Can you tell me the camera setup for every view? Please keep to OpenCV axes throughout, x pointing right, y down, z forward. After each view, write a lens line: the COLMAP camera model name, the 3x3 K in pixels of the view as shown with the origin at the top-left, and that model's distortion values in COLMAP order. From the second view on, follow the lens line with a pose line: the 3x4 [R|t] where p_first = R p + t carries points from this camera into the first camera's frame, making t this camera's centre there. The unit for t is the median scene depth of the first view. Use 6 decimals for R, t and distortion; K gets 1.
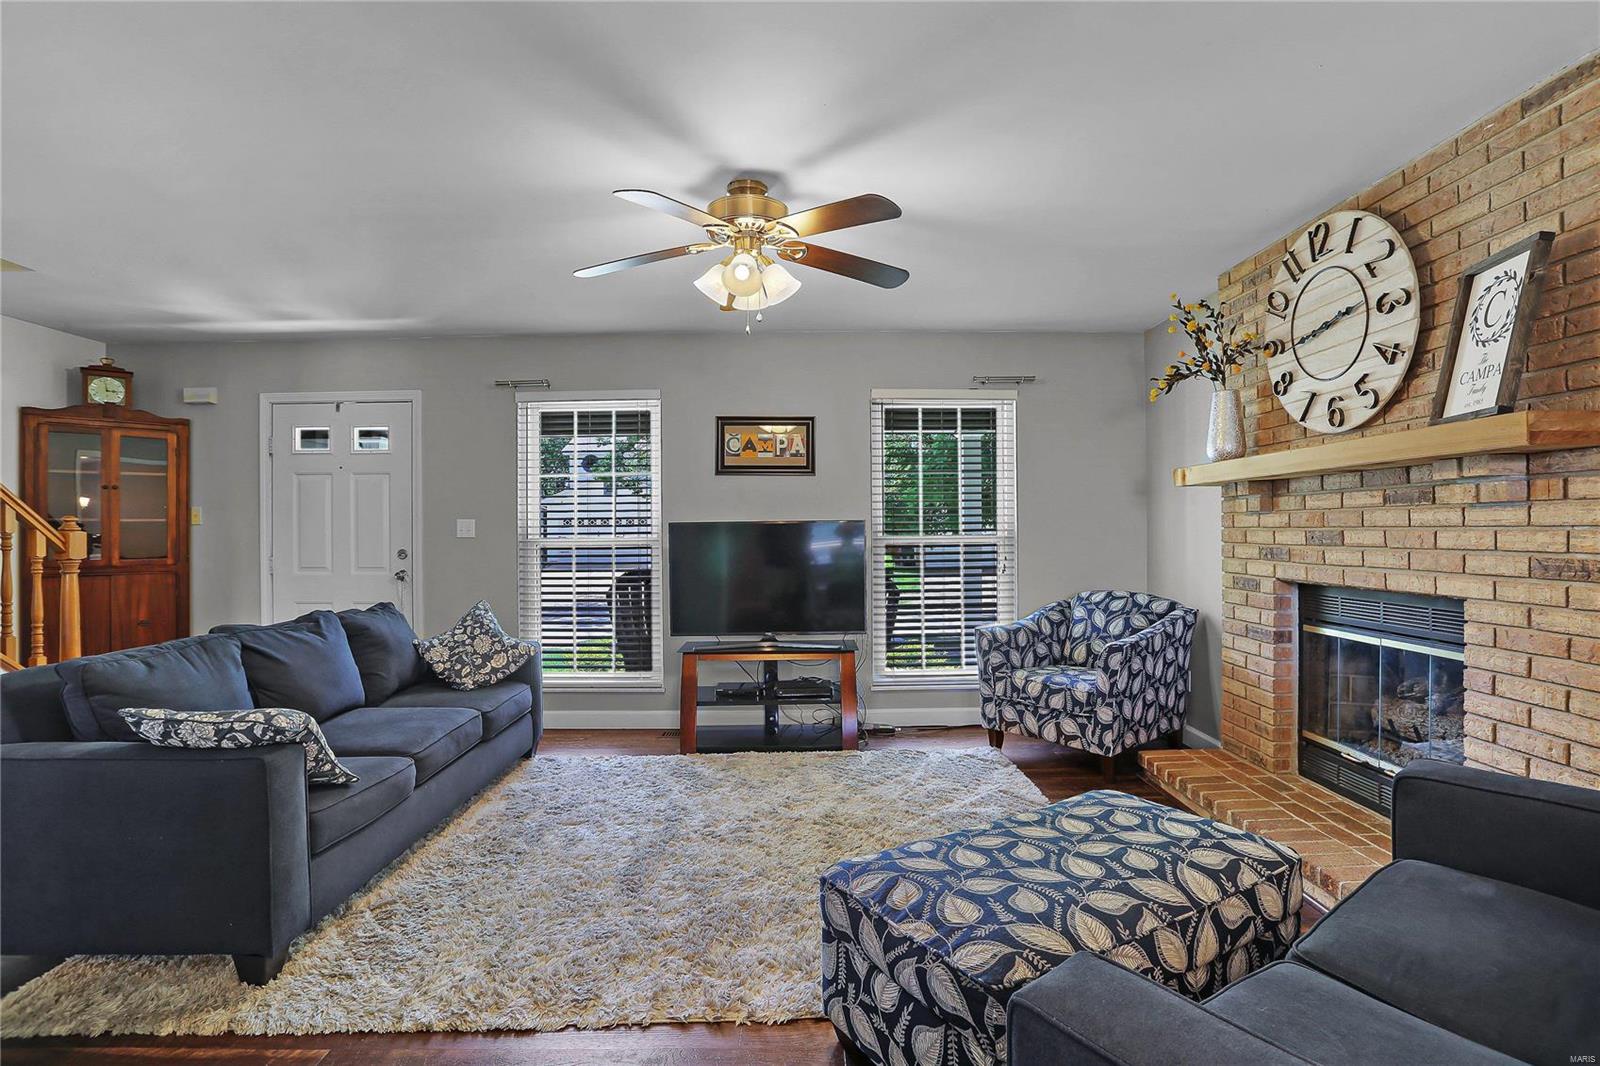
lens RADIAL K [[786.8, 0, 800.0], [0, 786.8, 533.0], [0, 0, 1]] dist [-0.065066, 0.027020]
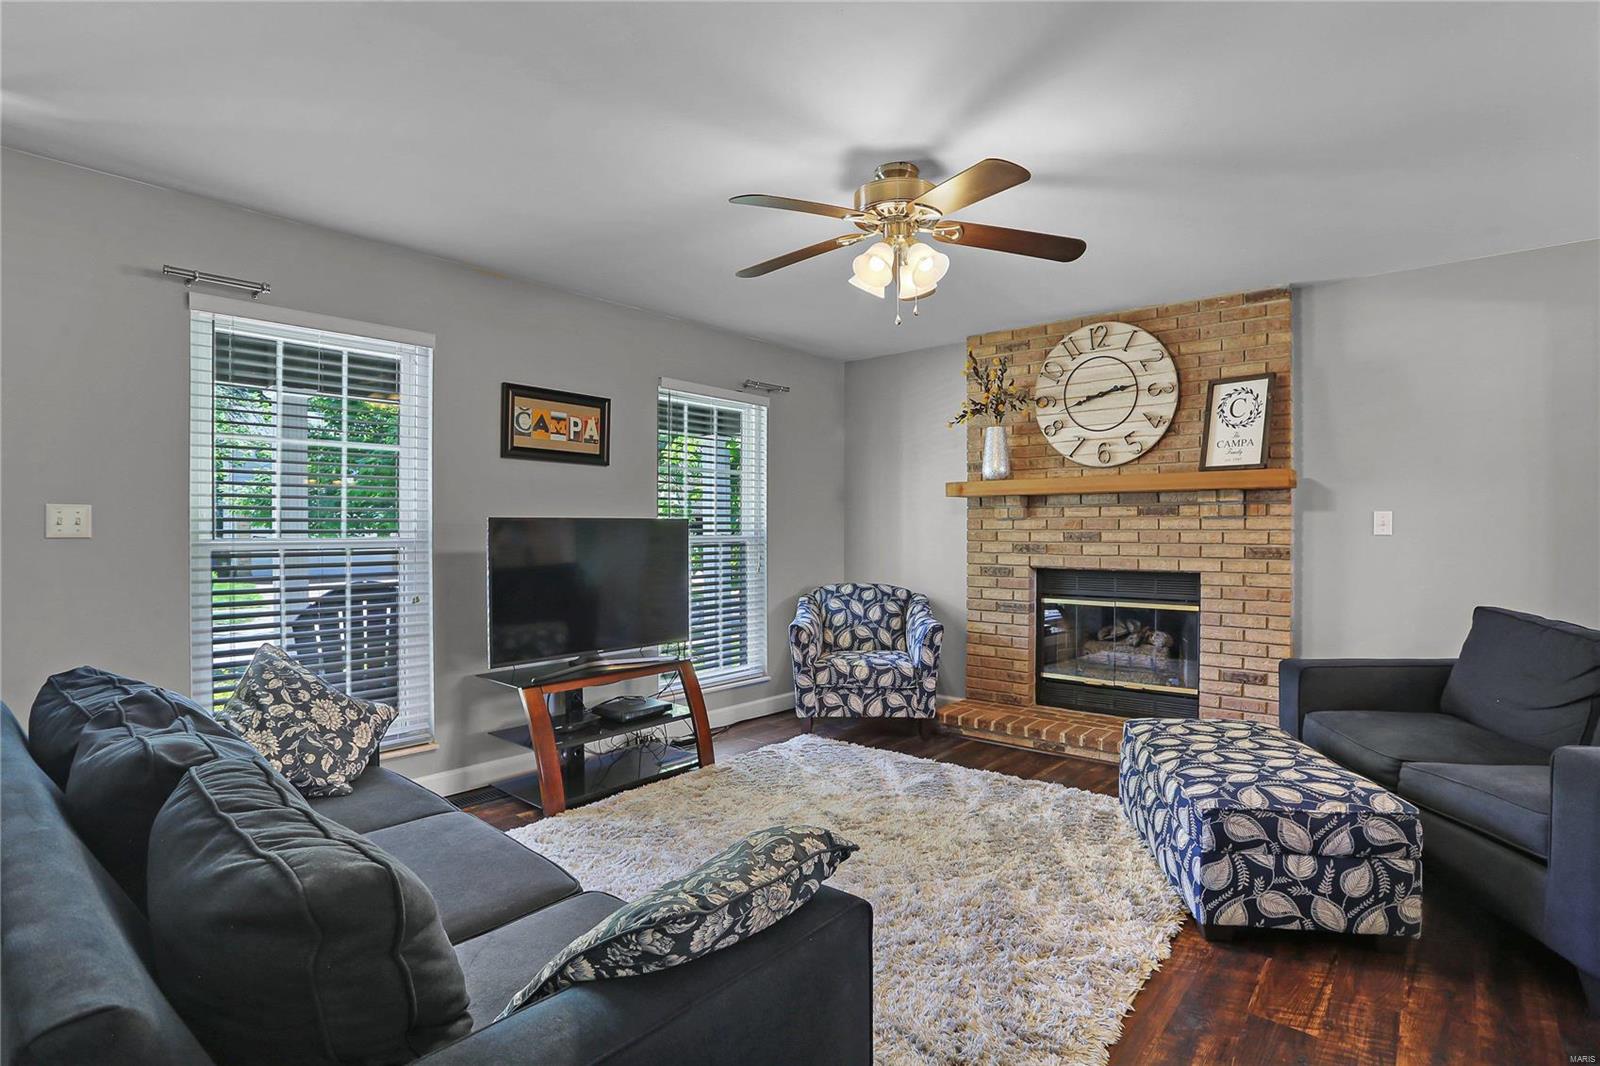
lens RADIAL K [[797.8, 0, 813.1], [0, 797.8, 536.1], [0, 0, 1]] dist [-0.059651, 0.029452]
pose [[0.640937, 0.001370, 0.767592, -0.688716], [-0.001610, 0.999999, -0.000440, 0.005154], [-0.767591, -0.000954, 0.640939, 0.355773]]
